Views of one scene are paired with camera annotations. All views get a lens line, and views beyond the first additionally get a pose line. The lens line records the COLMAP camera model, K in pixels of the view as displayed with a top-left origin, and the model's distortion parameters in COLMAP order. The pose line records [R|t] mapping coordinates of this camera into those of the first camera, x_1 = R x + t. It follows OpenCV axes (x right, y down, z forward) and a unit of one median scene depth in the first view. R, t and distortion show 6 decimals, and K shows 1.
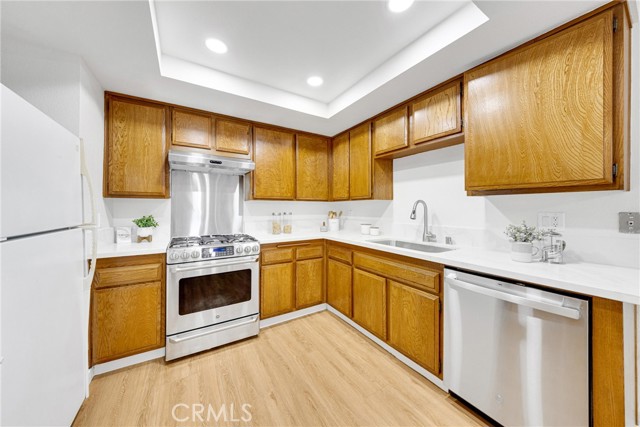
lens RADIAL K [[216.9, 0, 321.6], [0, 216.9, 206.9], [0, 0, 1]] dist [-0.000886, -0.000059]
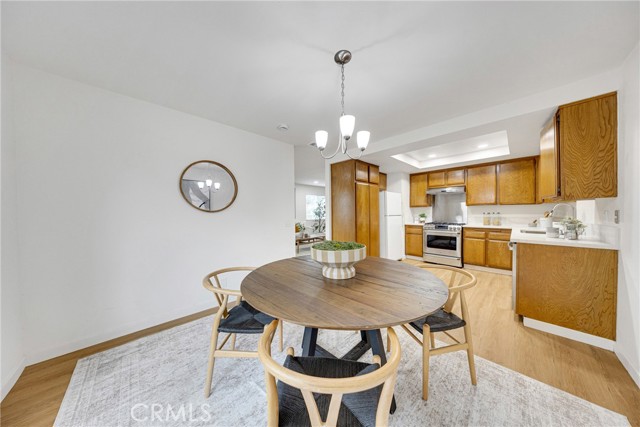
lens RADIAL K [[192.5, 0, 318.6], [0, 192.5, 214.5], [0, 0, 1]] dist [0.000317, 0.000007]
pose [[0.194713, 0.009343, -0.980816, 1.323733], [0.015442, 0.999801, 0.012589, 0.003062], [0.980739, -0.017597, 0.194530, -0.771464]]
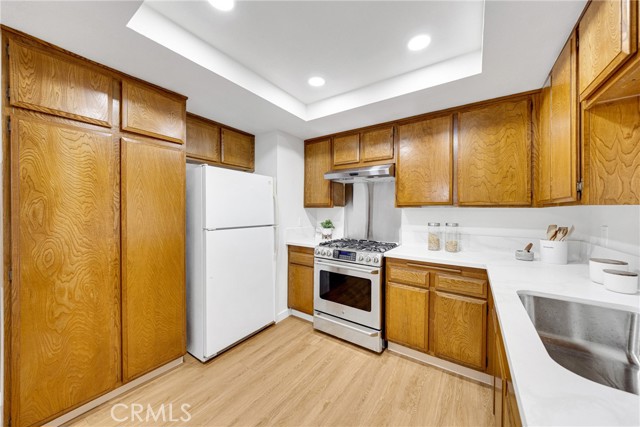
lens RADIAL K [[228.2, 0, 320.0], [0, 228.2, 211.2], [0, 0, 1]] dist [-0.000025, -0.000057]
pose [[0.398424, 0.005440, -0.917185, 0.497901], [0.000305, 0.999982, 0.006064, -0.025221], [0.917201, -0.002696, 0.398415, 0.375688]]
